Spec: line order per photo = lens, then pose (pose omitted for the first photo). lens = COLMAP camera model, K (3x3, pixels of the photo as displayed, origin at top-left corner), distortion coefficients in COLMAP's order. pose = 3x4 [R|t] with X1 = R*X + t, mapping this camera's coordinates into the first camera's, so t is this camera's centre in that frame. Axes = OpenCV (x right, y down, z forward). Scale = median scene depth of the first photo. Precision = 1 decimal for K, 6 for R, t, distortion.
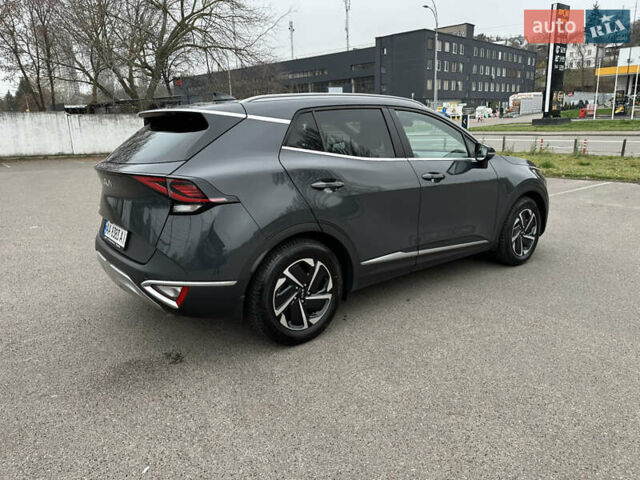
lens RADIAL K [[459.0, 0, 319.5], [0, 459.0, 239.2], [0, 0, 1]] dist [0.053450, -0.062841]
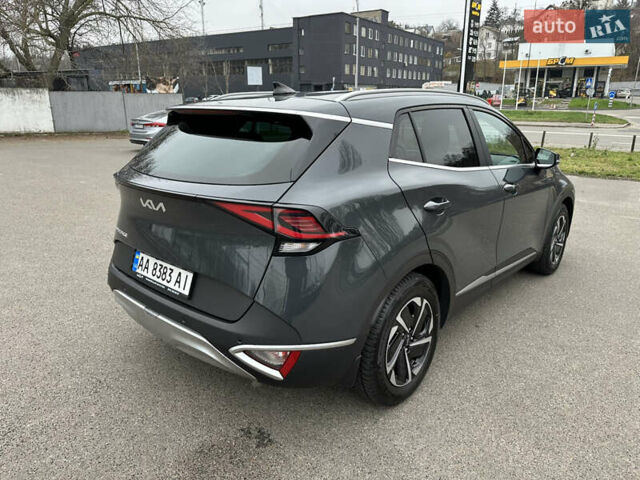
lens RADIAL K [[462.7, 0, 318.6], [0, 462.7, 238.5], [0, 0, 1]] dist [0.010810, -0.002176]
pose [[0.982767, -0.021738, 0.183567, -0.275410], [0.015204, 0.999202, 0.036927, -0.075894], [-0.184224, -0.033500, 0.982313, 0.190363]]
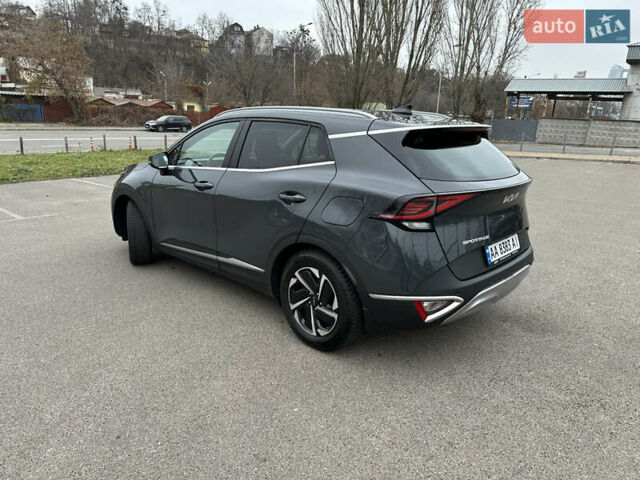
lens RADIAL K [[462.9, 0, 320.9], [0, 462.9, 233.2], [0, 0, 1]] dist [0.027173, -0.001872]
pose [[-0.138446, -0.223219, 0.964887, -1.132550], [0.226435, 0.941328, 0.250258, -0.323425], [-0.964137, 0.253132, -0.079778, 1.215769]]
